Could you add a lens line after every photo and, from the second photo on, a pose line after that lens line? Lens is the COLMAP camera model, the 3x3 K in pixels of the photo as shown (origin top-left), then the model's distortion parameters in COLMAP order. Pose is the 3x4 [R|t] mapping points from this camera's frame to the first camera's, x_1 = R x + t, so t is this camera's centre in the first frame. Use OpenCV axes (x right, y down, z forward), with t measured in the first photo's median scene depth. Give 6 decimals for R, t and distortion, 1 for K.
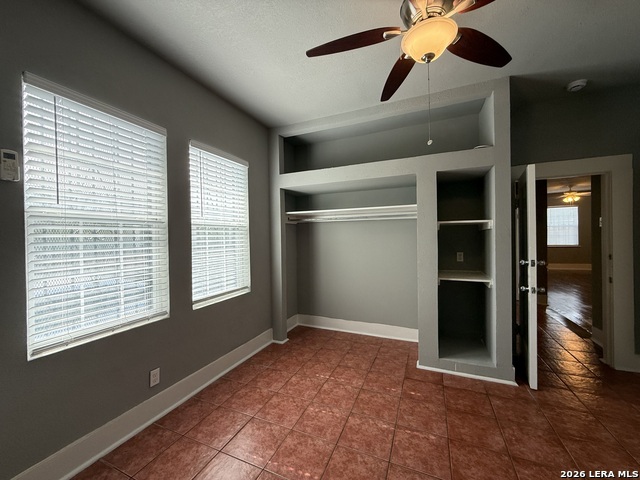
lens RADIAL K [[255.3, 0, 317.1], [0, 255.3, 239.0], [0, 0, 1]] dist [0.000021, -0.000130]
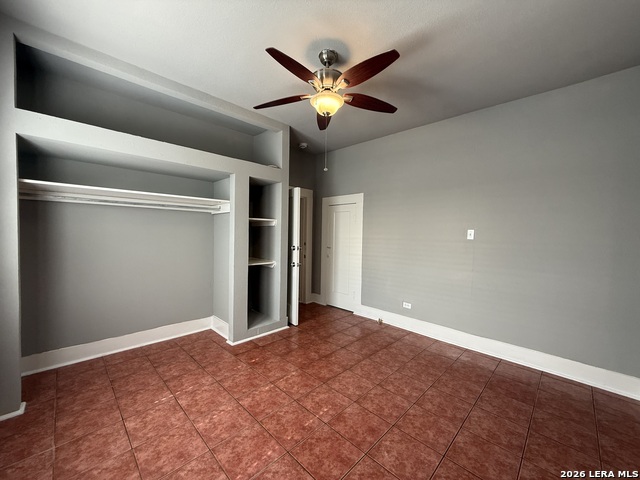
lens RADIAL K [[255.3, 0, 317.6], [0, 255.3, 237.7], [0, 0, 1]] dist [0.000021, -0.000130]
pose [[0.361032, 0.000550, 0.932553, -0.568453], [-0.016927, 0.999839, 0.005964, 0.014645], [-0.932400, -0.017939, 0.360983, 0.268306]]
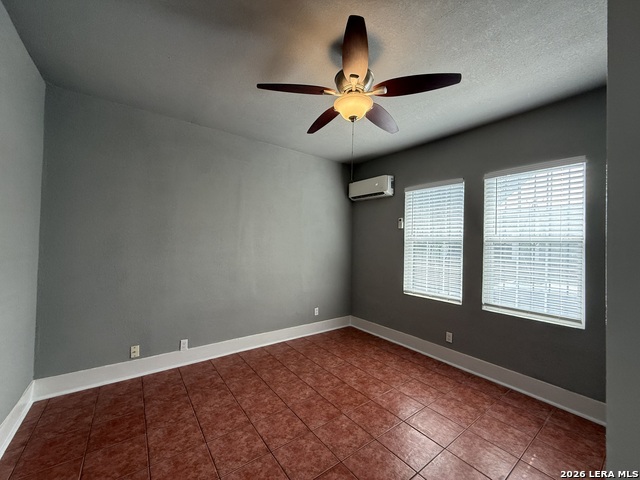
lens RADIAL K [[255.3, 0, 317.7], [0, 255.3, 241.7], [0, 0, 1]] dist [0.000021, -0.000130]
pose [[-0.494474, -0.004102, -0.869183, 0.923574], [-0.025494, 0.999627, 0.009785, -0.042538], [0.868818, 0.026997, -0.494394, 0.835520]]
